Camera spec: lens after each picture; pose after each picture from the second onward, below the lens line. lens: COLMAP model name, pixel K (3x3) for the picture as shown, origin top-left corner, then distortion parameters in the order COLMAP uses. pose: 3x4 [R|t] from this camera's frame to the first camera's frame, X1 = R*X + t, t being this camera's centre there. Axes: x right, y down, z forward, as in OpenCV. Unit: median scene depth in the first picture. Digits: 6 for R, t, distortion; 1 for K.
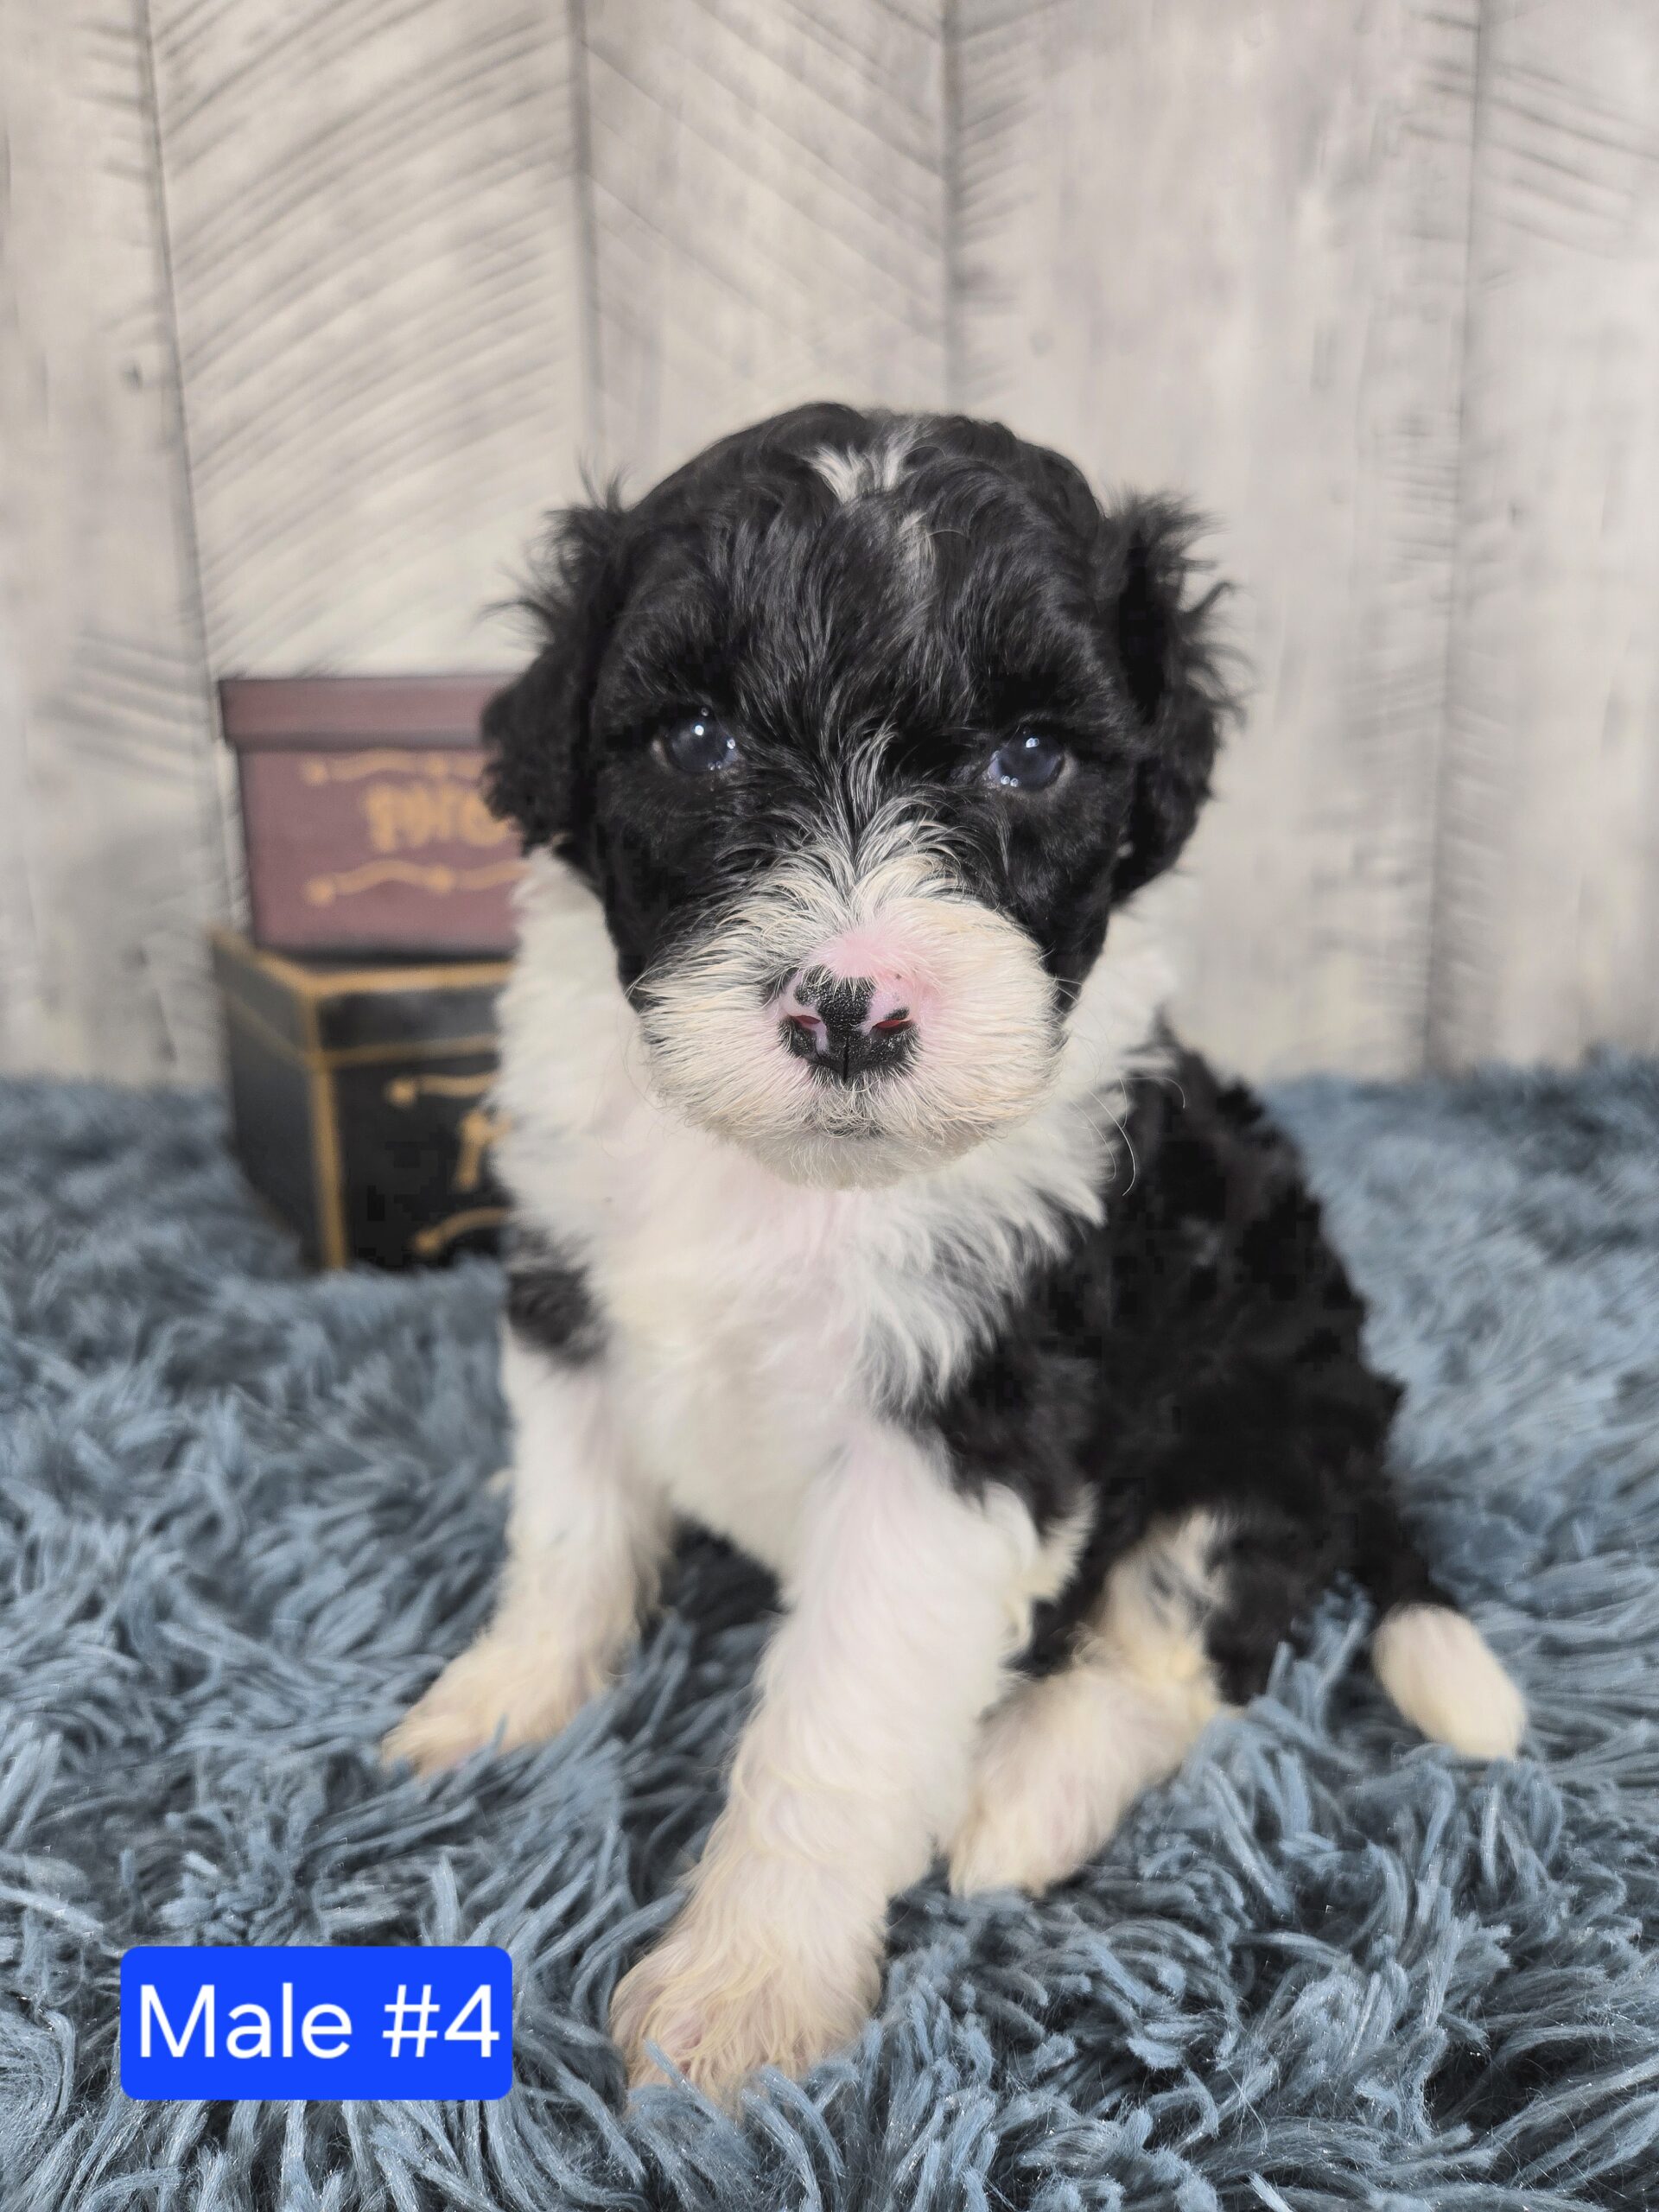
lens RADIAL K [[1586.9, 0, 829.4], [0, 1586.9, 1099.1], [0, 0, 1]] dist [0.026695, -0.050259]
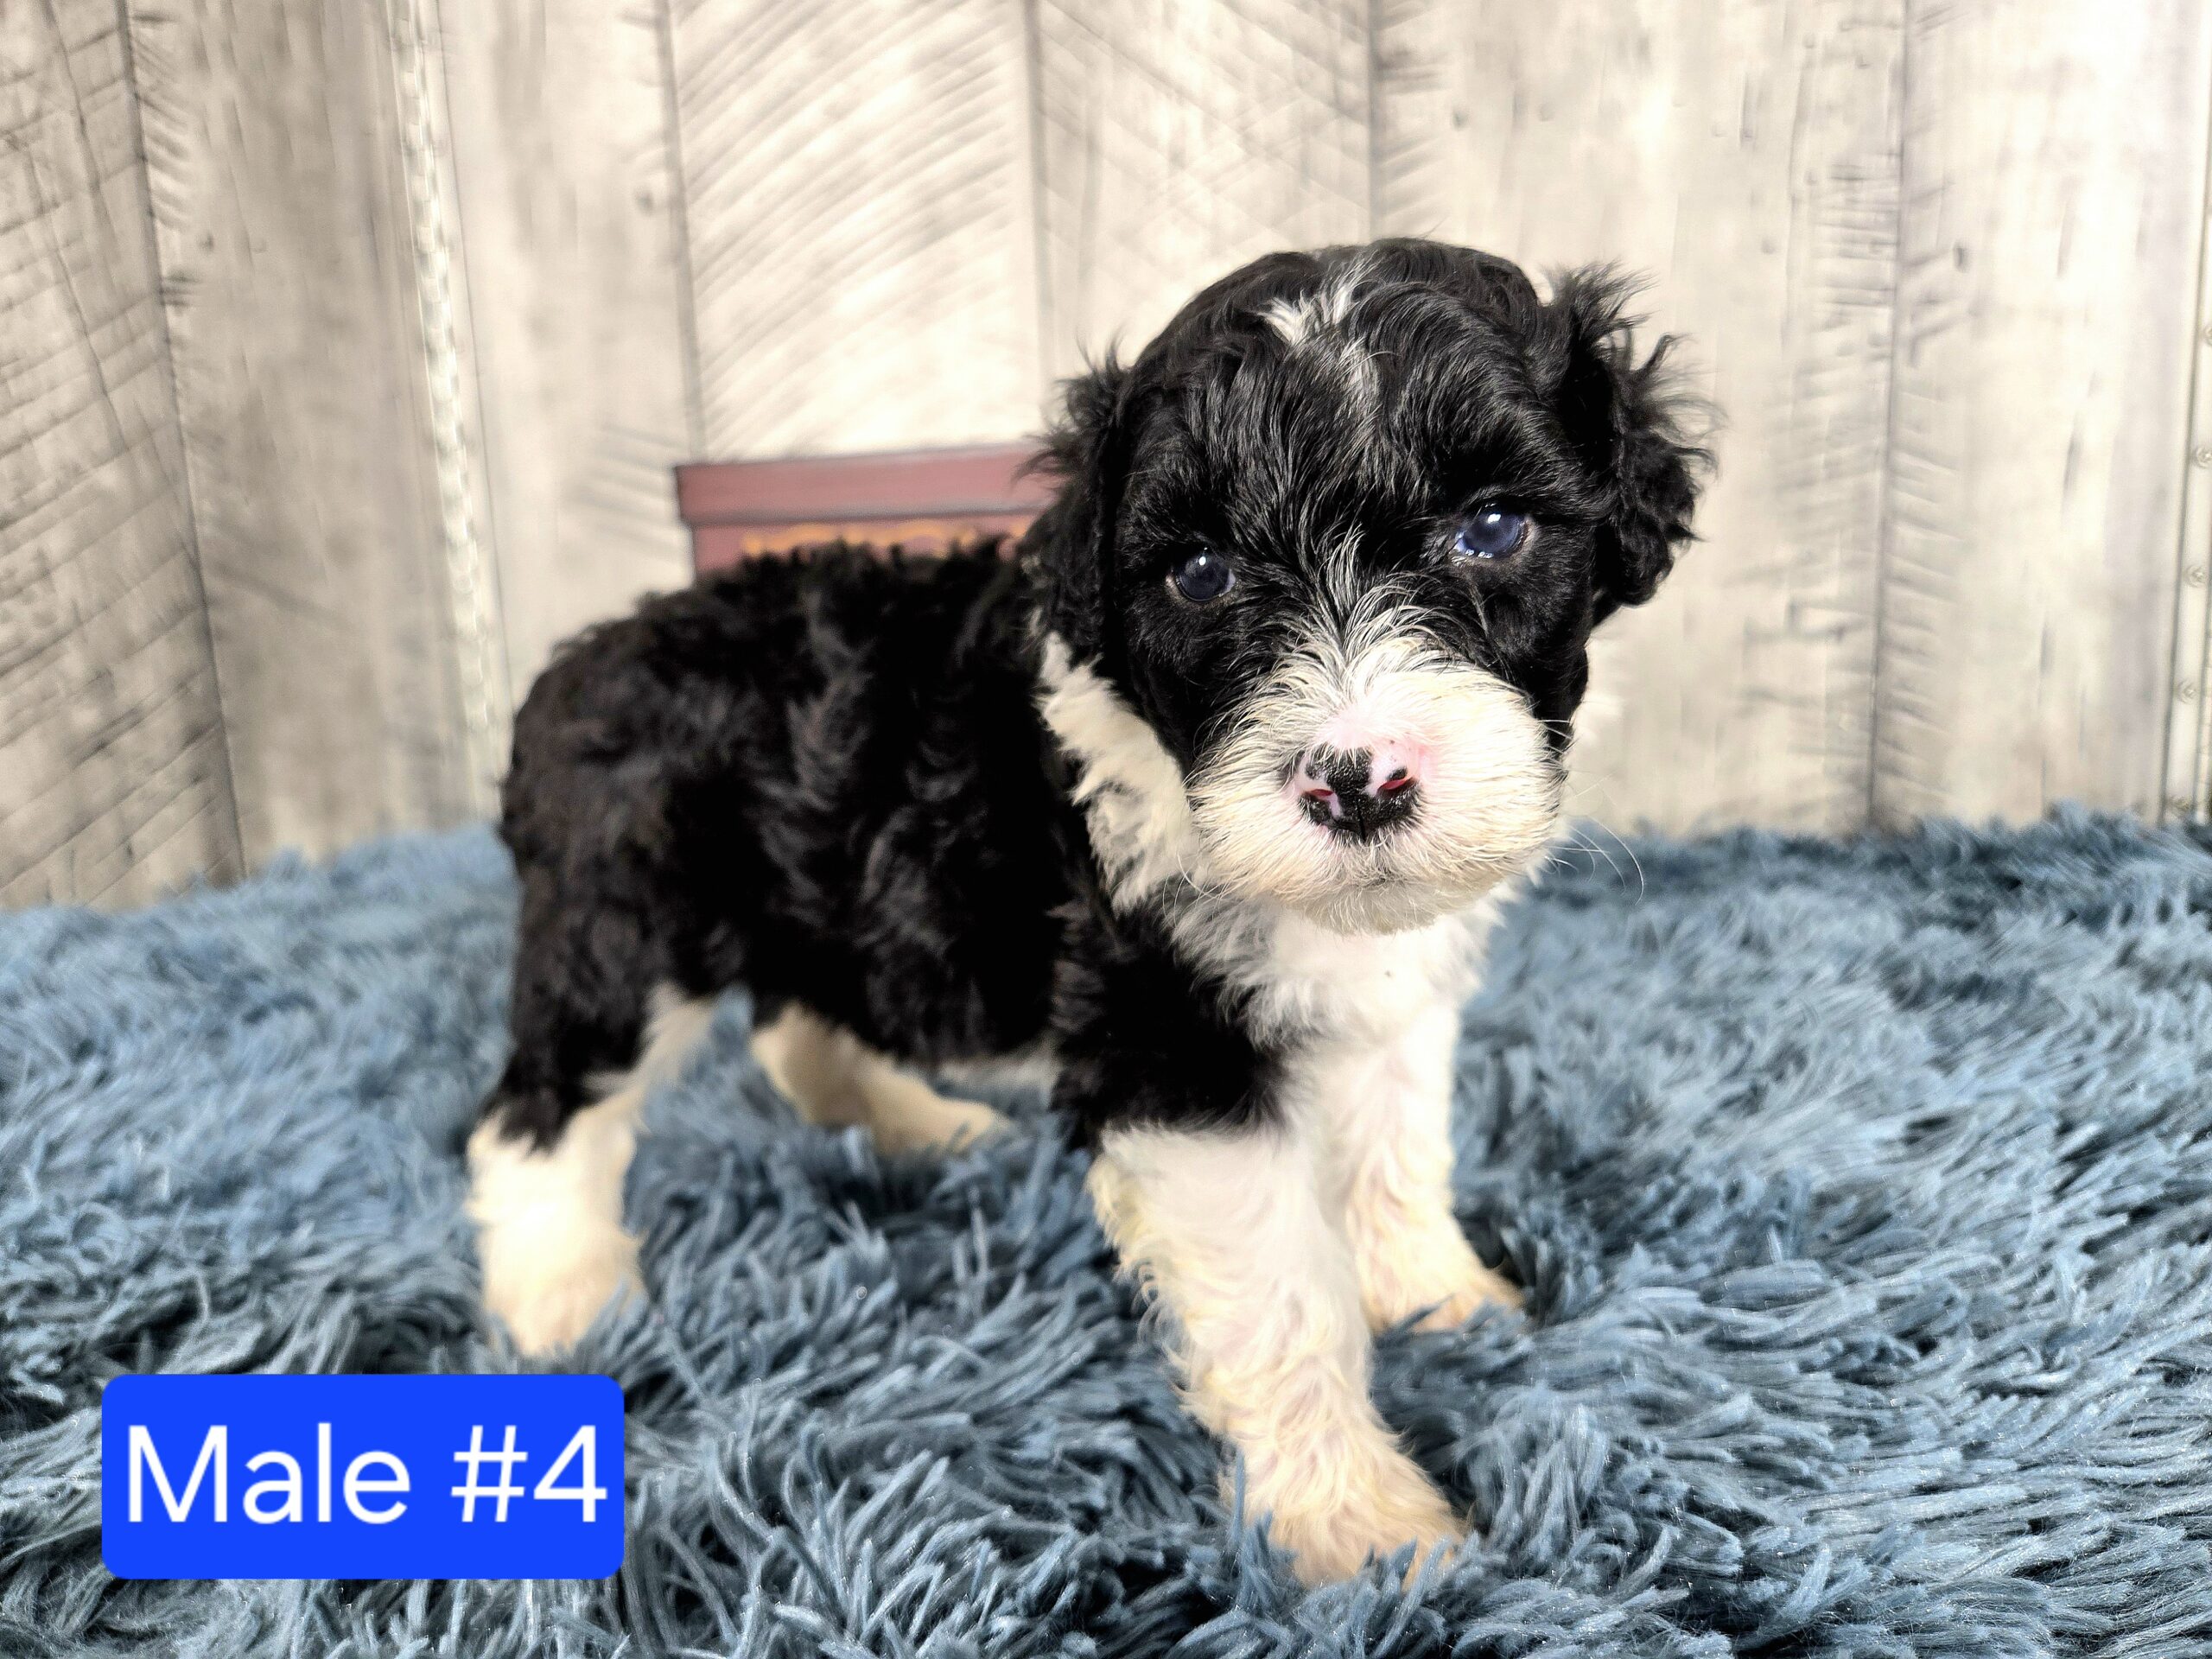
lens RADIAL K [[1586.9, 0, 1101.1], [0, 1586.9, 849.9], [0, 0, 1]] dist [0.026695, -0.050259]
pose [[0.982103, 0.015957, -0.187667, 0.102402], [-0.018240, 0.999779, -0.010445, 0.014411], [0.187459, 0.013681, 0.982177, -0.048551]]
